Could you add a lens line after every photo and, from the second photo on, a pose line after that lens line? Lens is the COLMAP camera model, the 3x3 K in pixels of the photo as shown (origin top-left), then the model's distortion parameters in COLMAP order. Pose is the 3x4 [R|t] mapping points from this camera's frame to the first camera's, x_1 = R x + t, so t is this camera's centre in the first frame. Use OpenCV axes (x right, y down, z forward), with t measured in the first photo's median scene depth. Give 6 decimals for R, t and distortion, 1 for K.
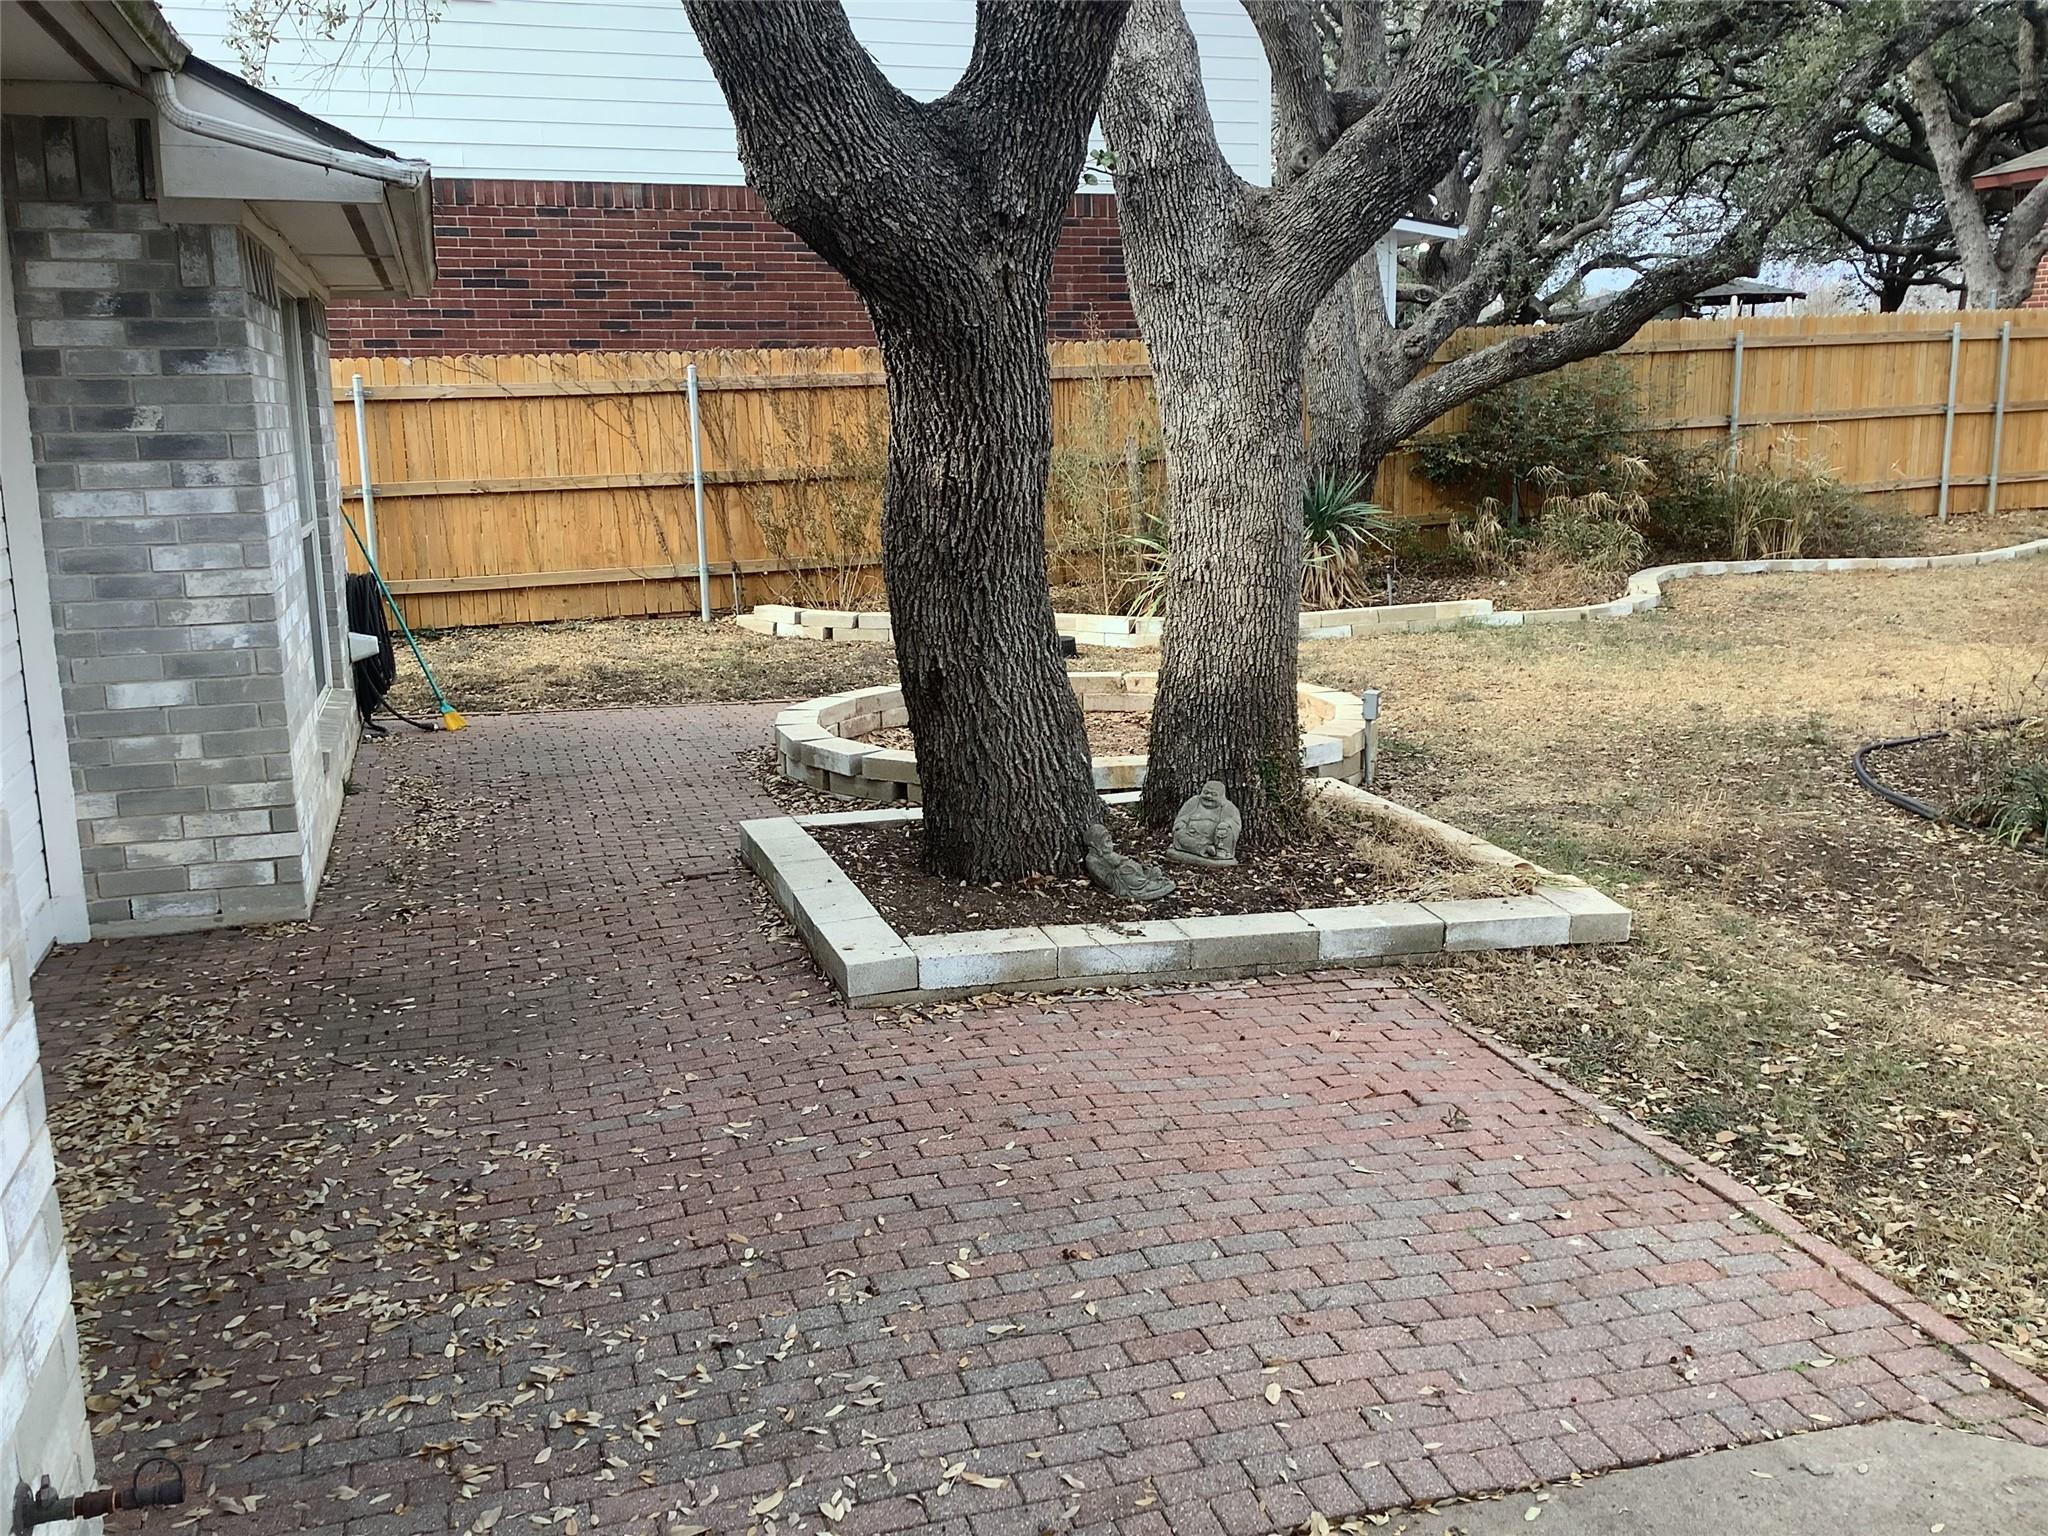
lens RADIAL K [[1895.6, 0, 1038.4], [0, 1895.6, 760.1], [0, 0, 1]] dist [0.032260, 0.000000]
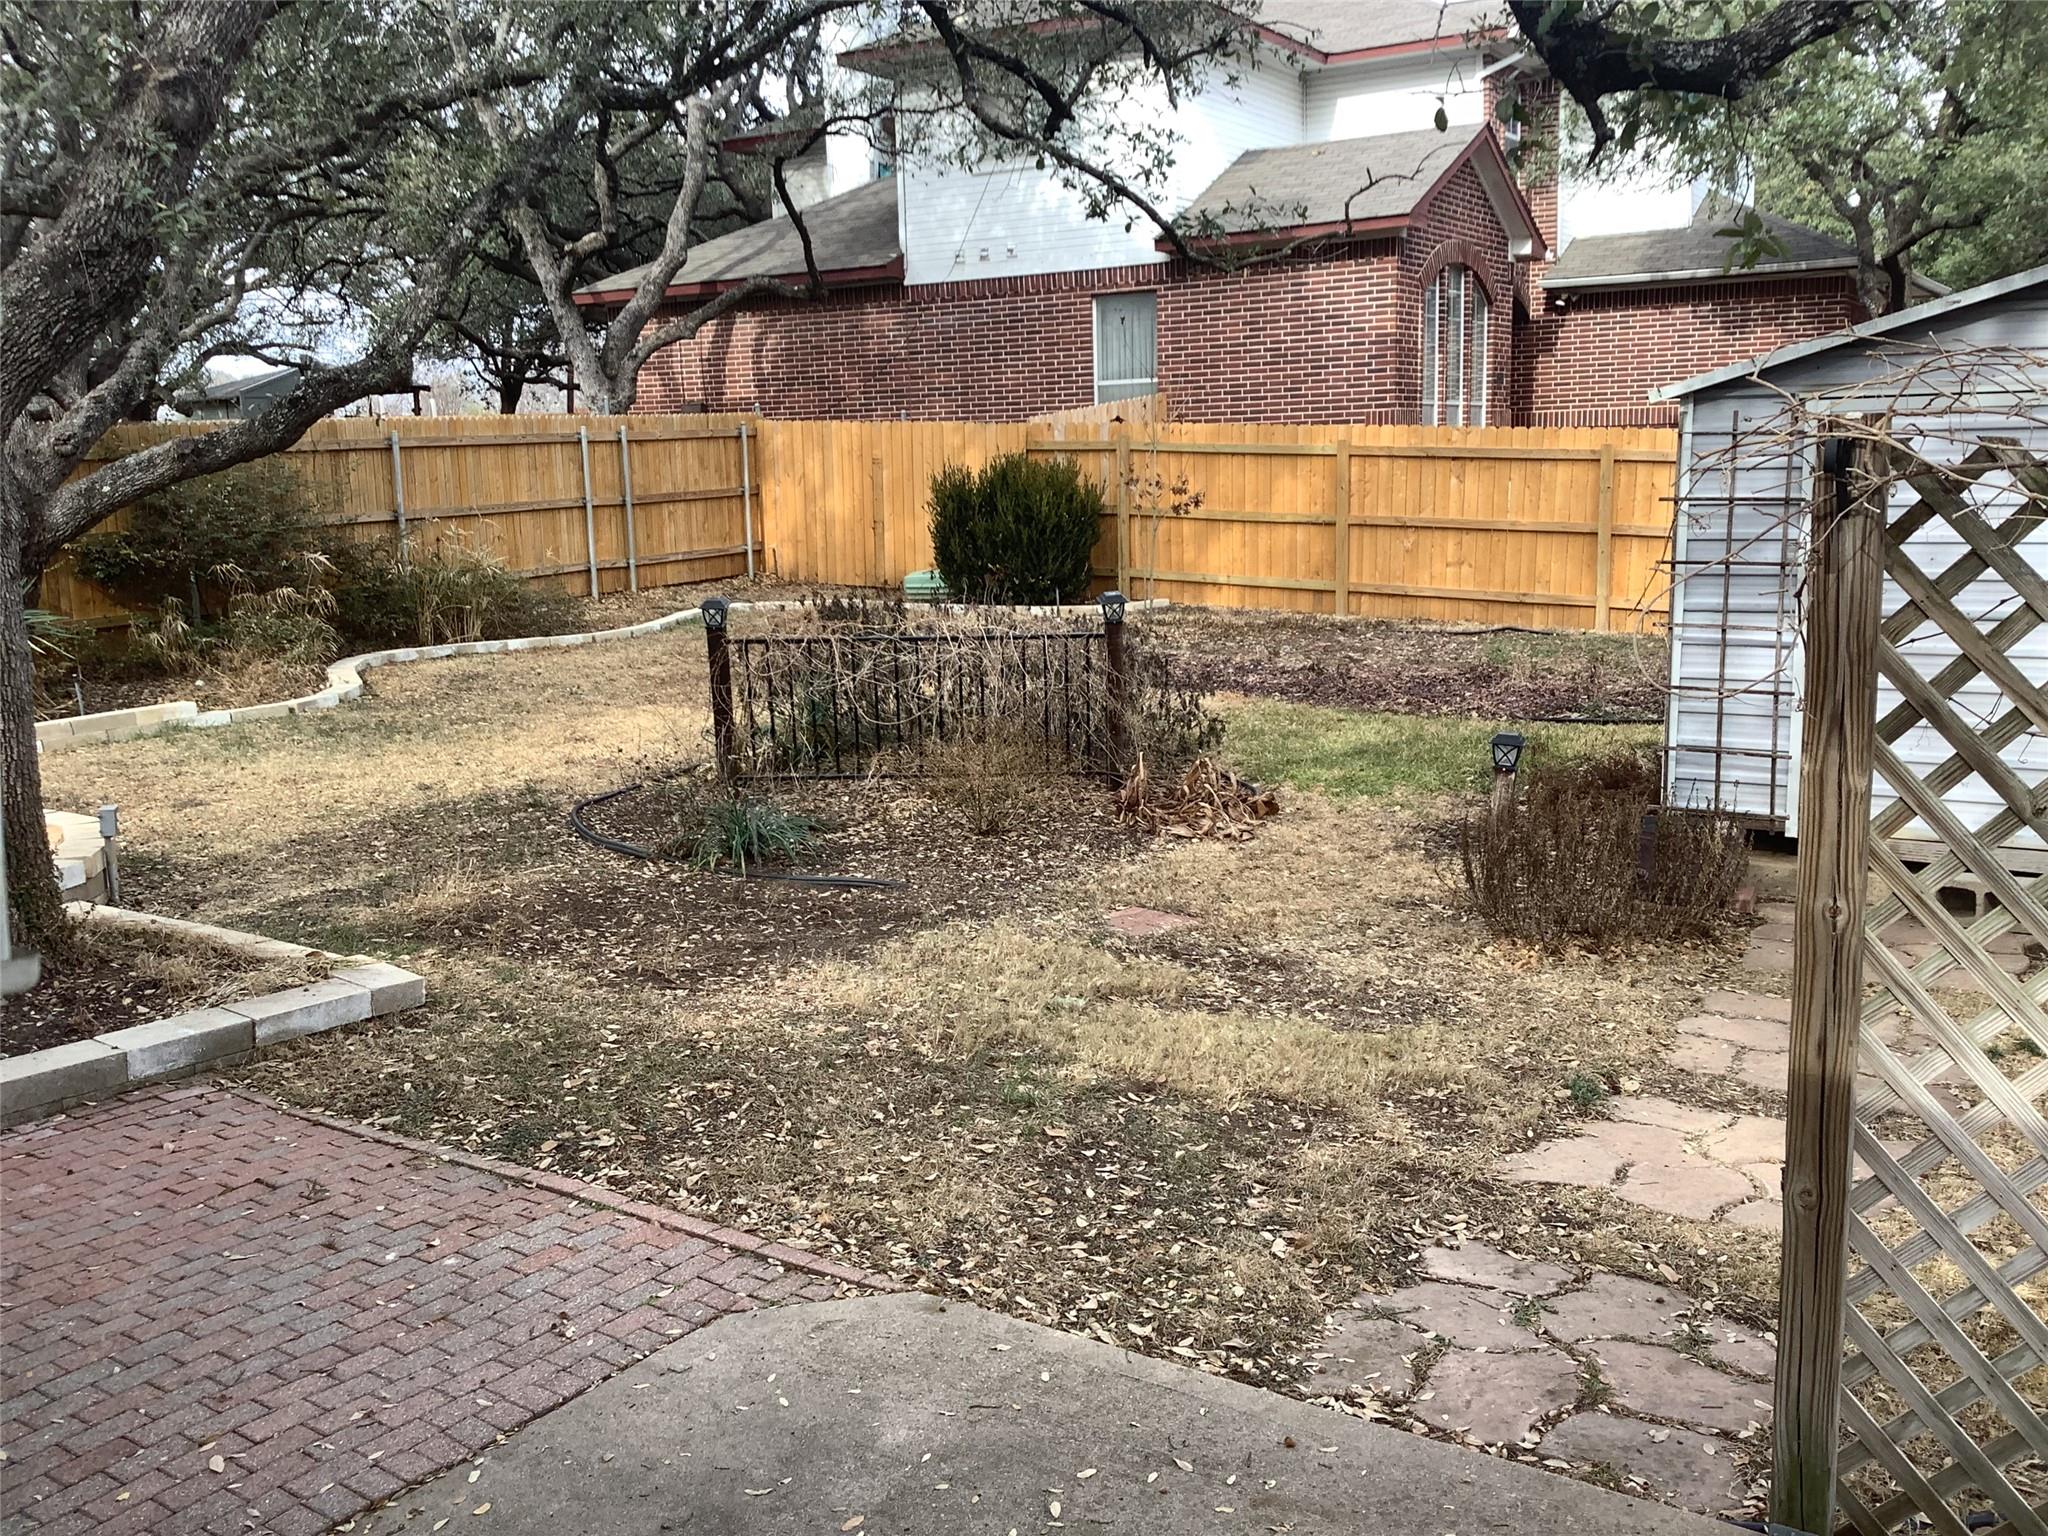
lens RADIAL K [[1895.6, 0, 1023.2], [0, 1895.6, 761.7], [0, 0, 1]] dist [0.032260, 0.000000]
pose [[0.780426, -0.107416, 0.615952, -0.080601], [0.131718, 0.991269, 0.005978, -0.005177], [-0.611216, 0.076467, 0.787761, -0.092318]]
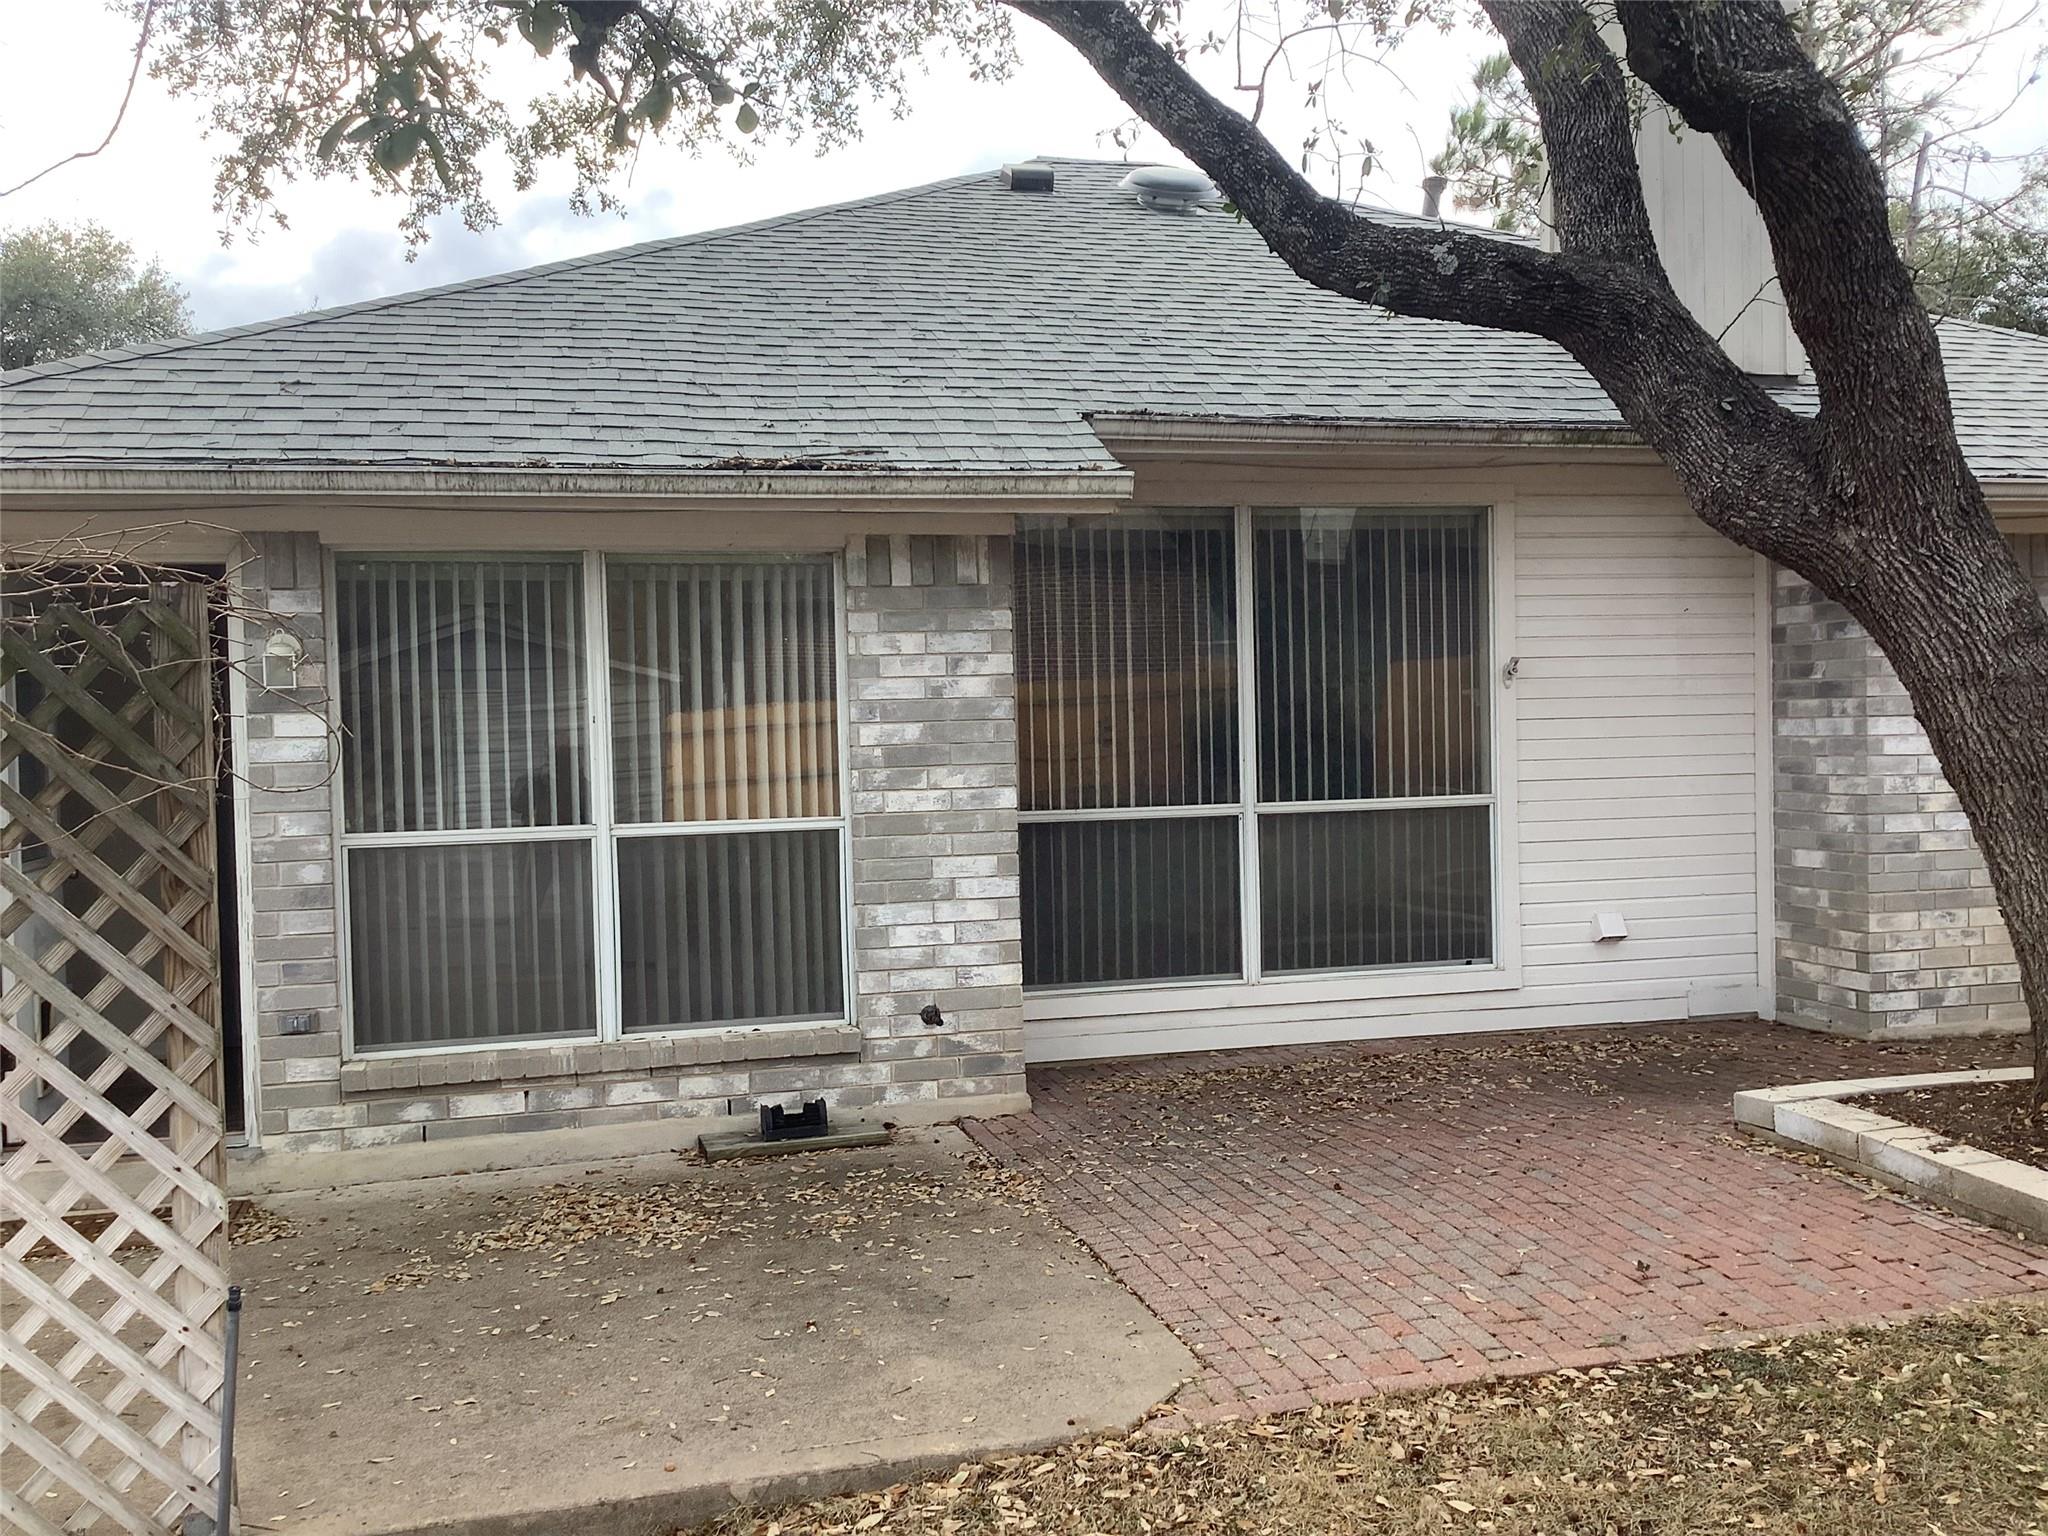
lens RADIAL K [[1895.6, 0, 983.6], [0, 1895.6, 765.3], [0, 0, 1]] dist [0.032260, 0.000000]
pose [[-0.075544, 0.039665, -0.996353, 1.015189], [-0.162378, 0.985382, 0.051539, -0.076938], [0.983833, 0.165679, -0.067999, 0.474555]]
